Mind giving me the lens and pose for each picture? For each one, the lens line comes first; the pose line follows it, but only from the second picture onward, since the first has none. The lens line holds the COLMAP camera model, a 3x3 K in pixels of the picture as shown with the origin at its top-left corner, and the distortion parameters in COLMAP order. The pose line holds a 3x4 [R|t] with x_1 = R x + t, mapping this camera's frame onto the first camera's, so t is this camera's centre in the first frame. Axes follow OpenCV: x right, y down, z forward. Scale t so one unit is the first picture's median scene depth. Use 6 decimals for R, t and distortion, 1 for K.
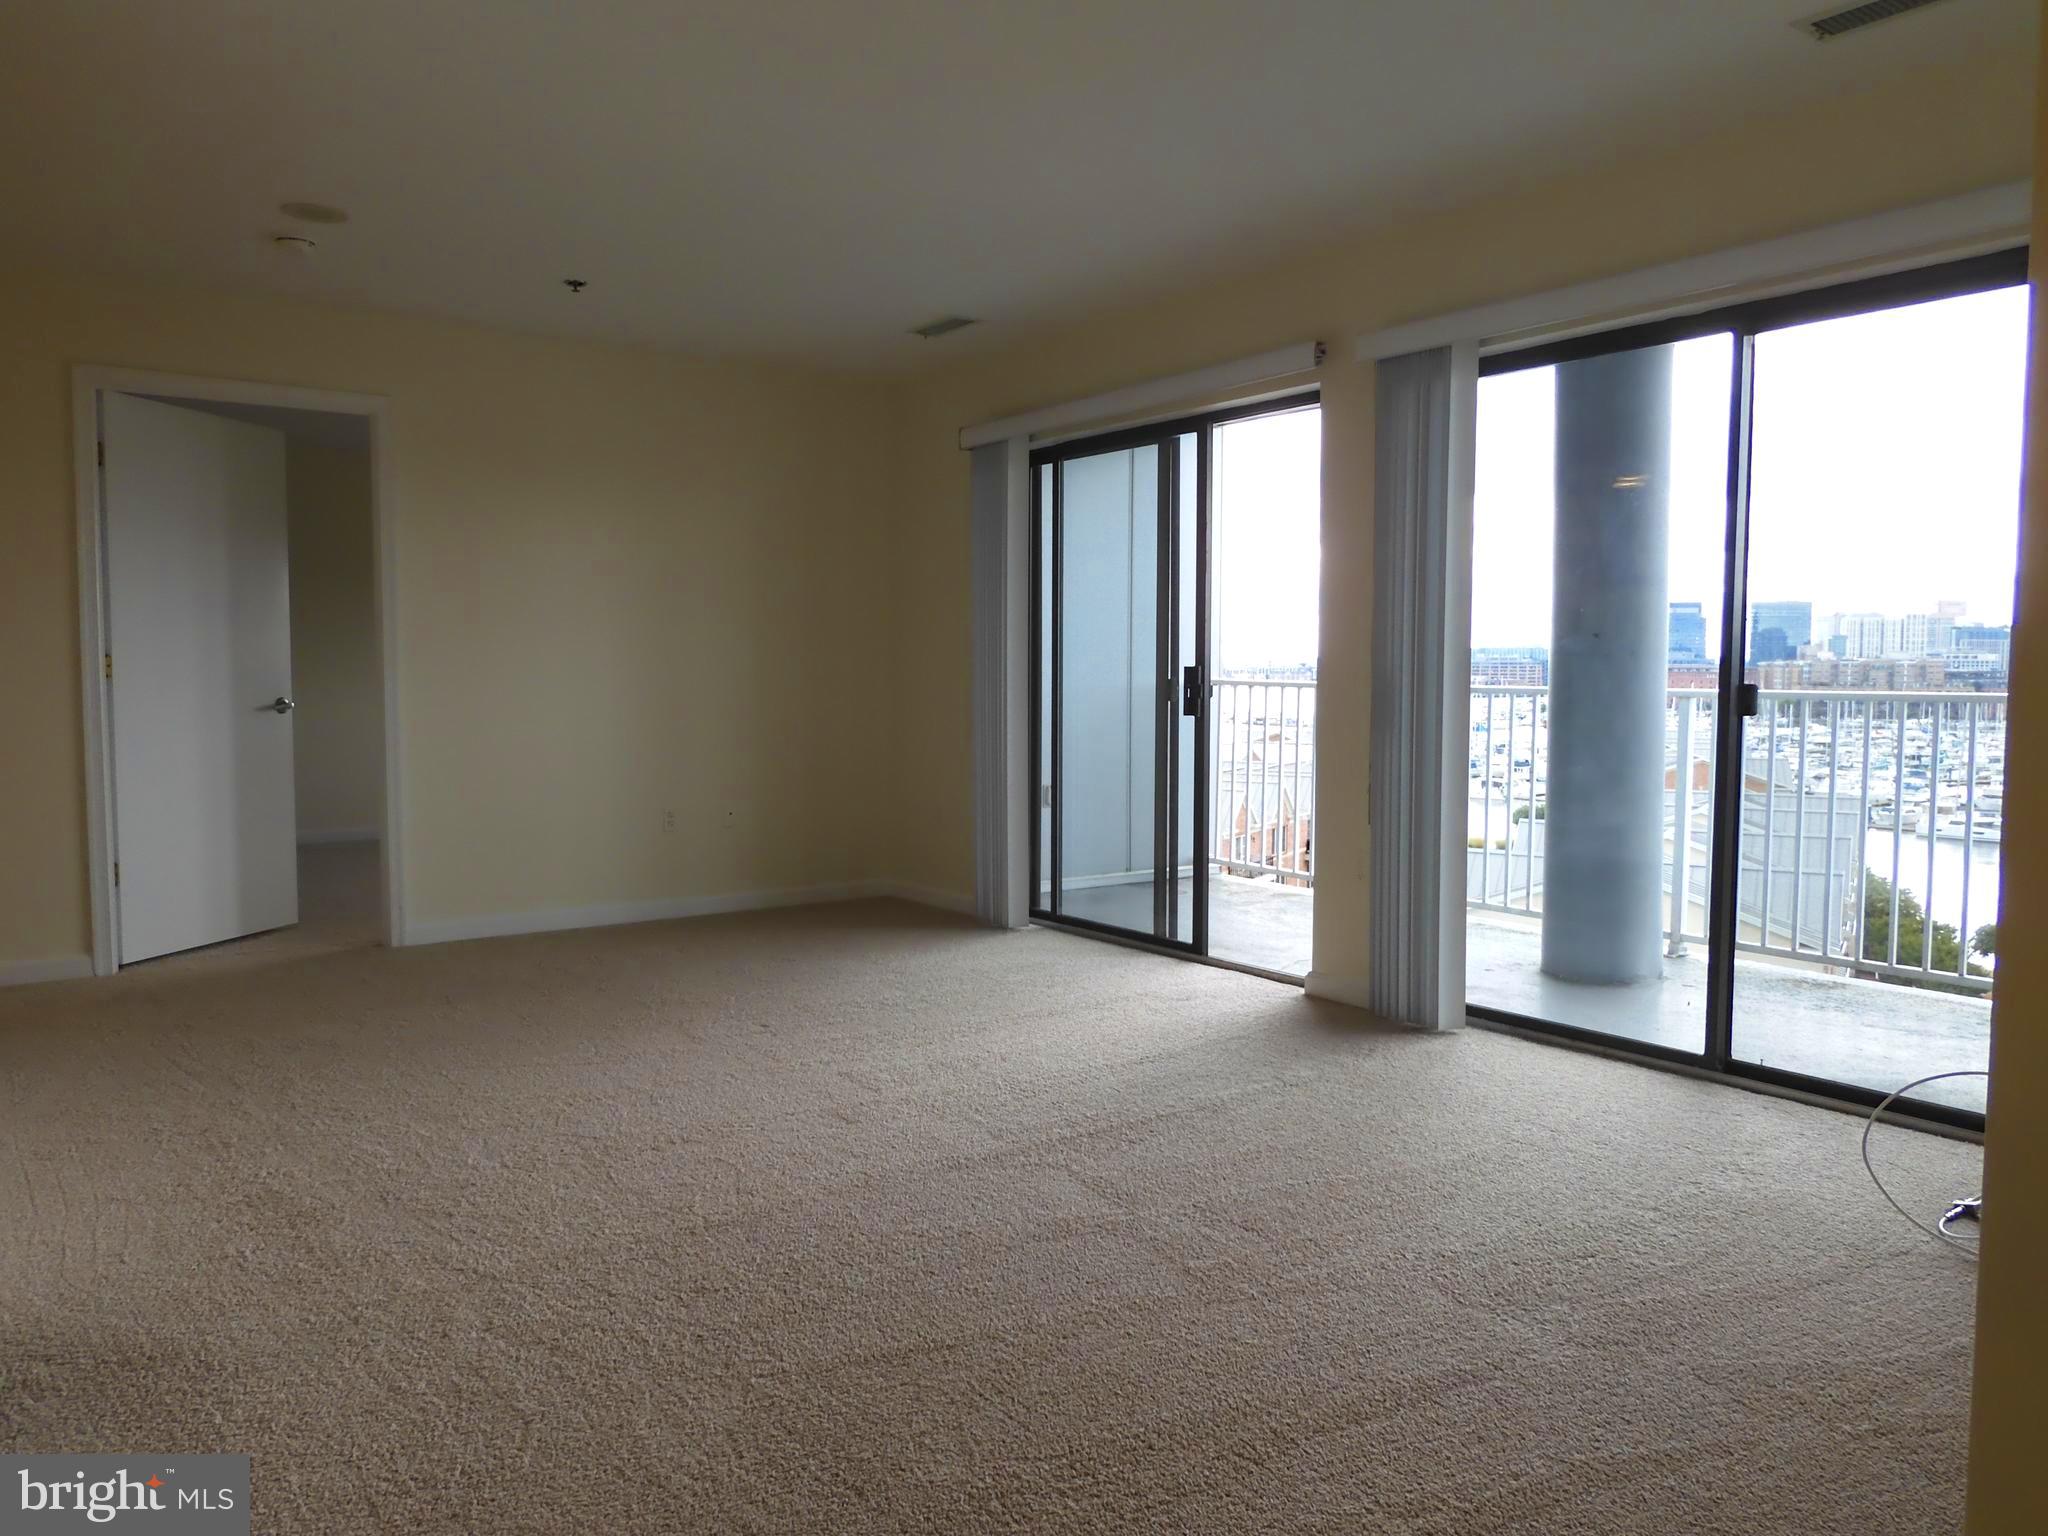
lens RADIAL K [[1466.3, 0, 1016.3], [0, 1466.3, 766.7], [0, 0, 1]] dist [0.002637, -0.001379]
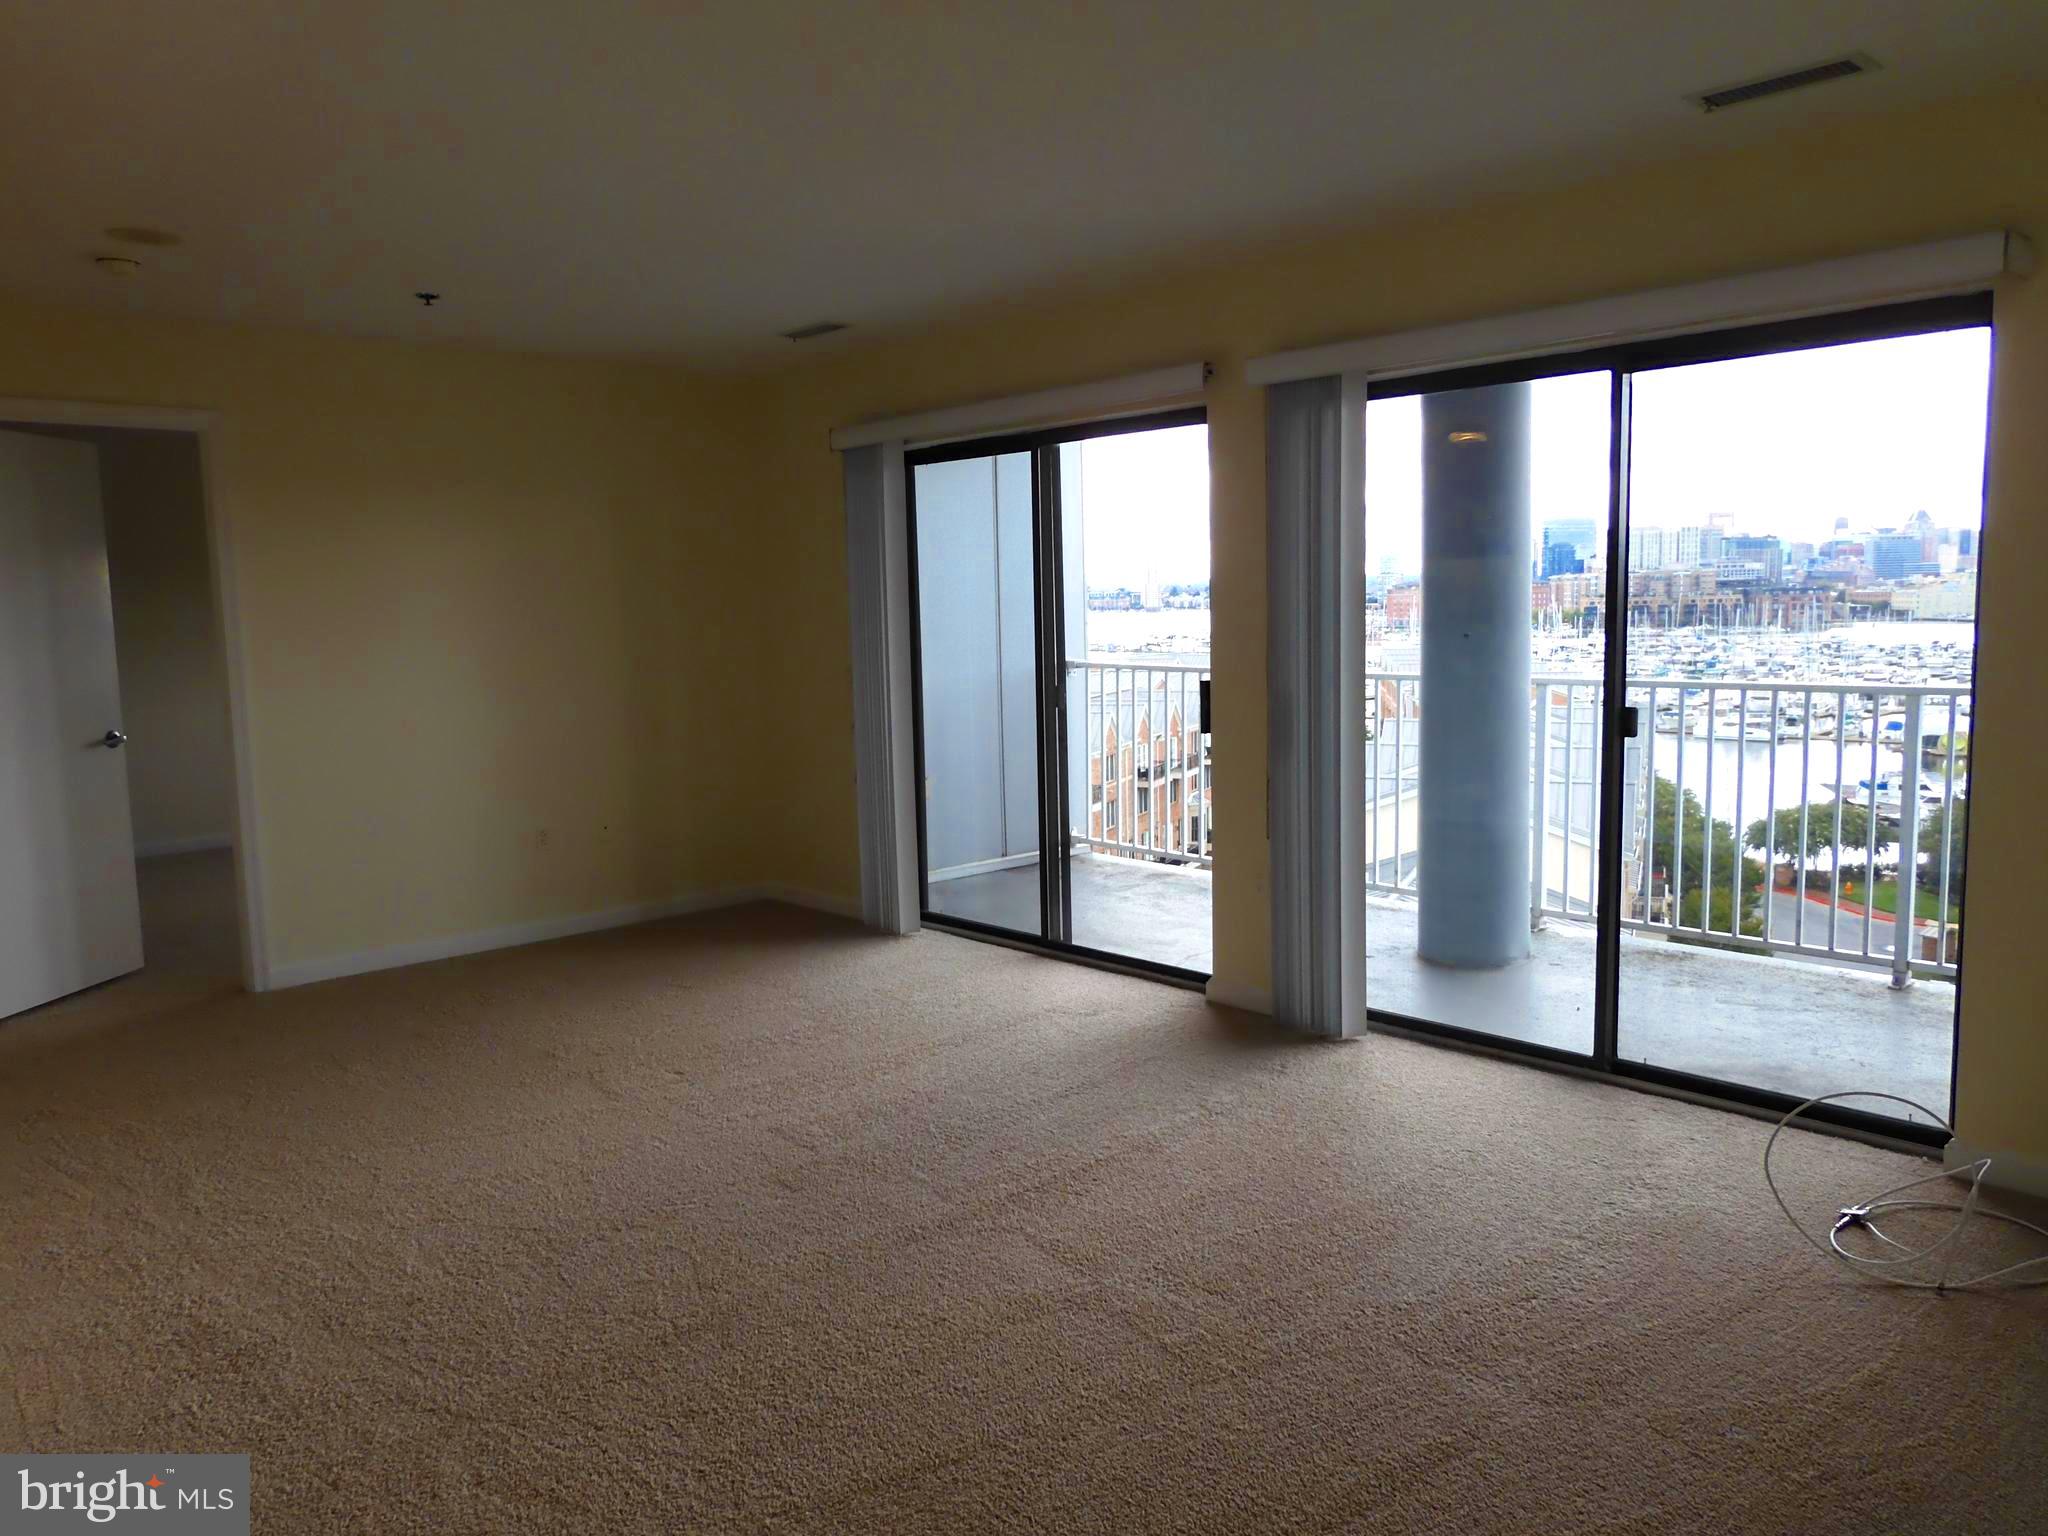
lens RADIAL K [[1466.3, 0, 1014.1], [0, 1466.3, 767.3], [0, 0, 1]] dist [0.002637, -0.001379]
pose [[0.992465, -0.039624, 0.115942, -0.057243], [0.033995, 0.998164, 0.050129, -0.074136], [-0.117716, -0.045809, 0.991990, 0.005380]]
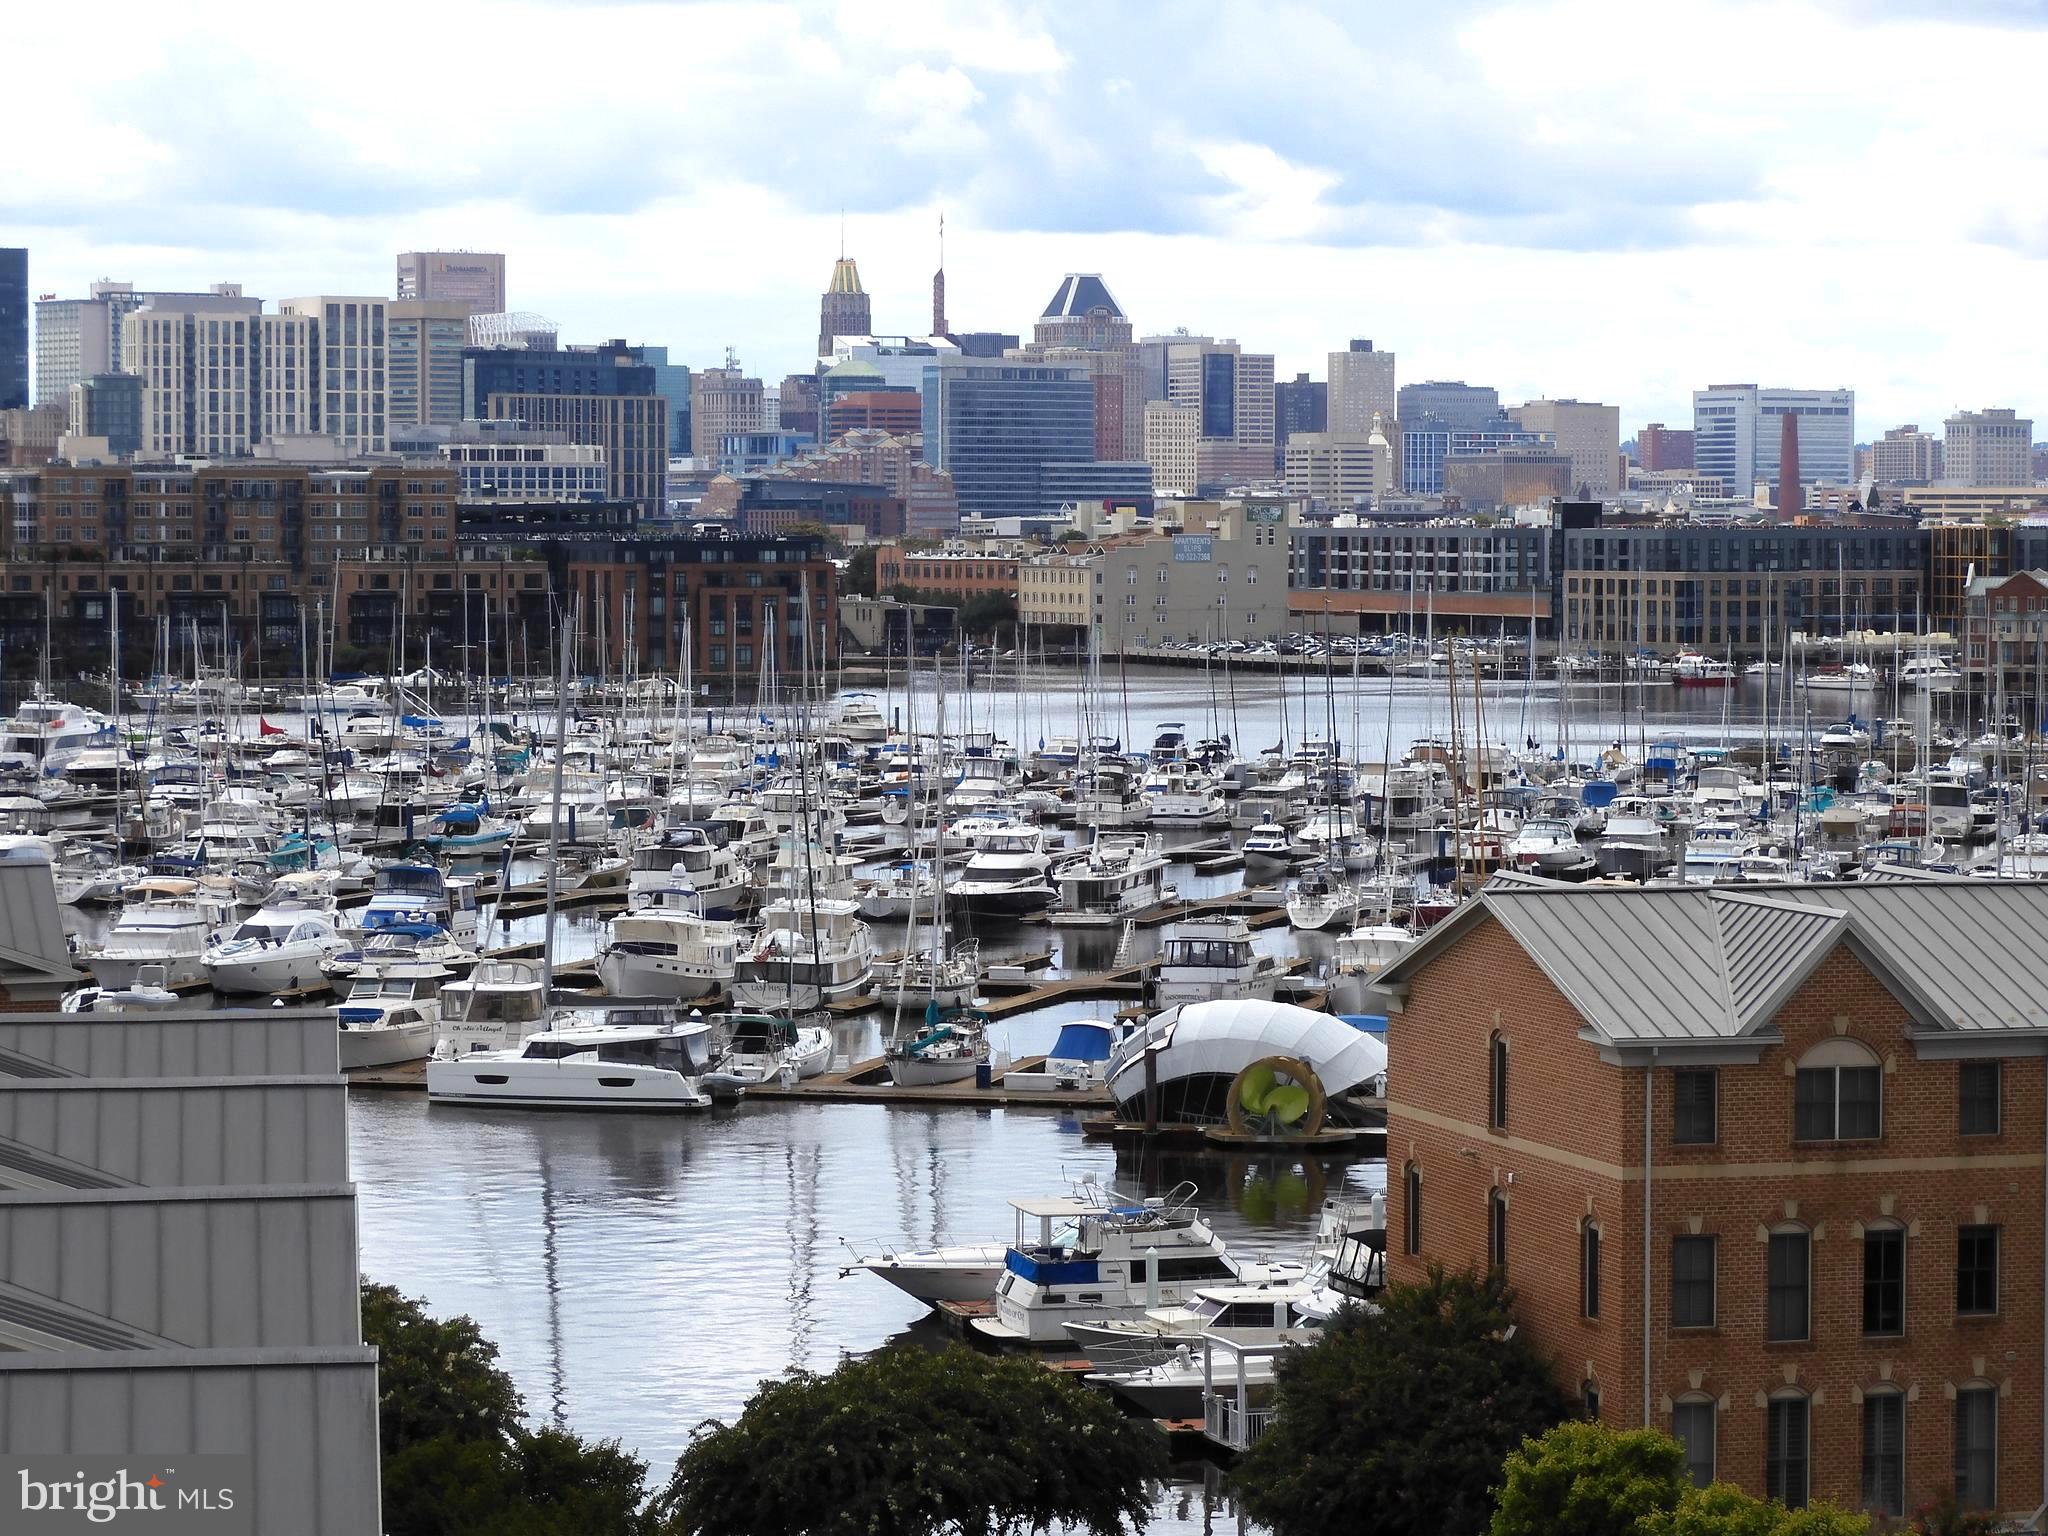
lens RADIAL K [[6072.5, 0, 1024.3], [0, 6072.5, 768.9], [0, 0, 1]] dist [-0.223613, 0.000000]
pose [[0.790063, -0.027699, 0.612399, 0.261686], [0.040787, 0.999140, -0.007429, -0.135259], [-0.611667, 0.030848, 0.790514, 1.346952]]
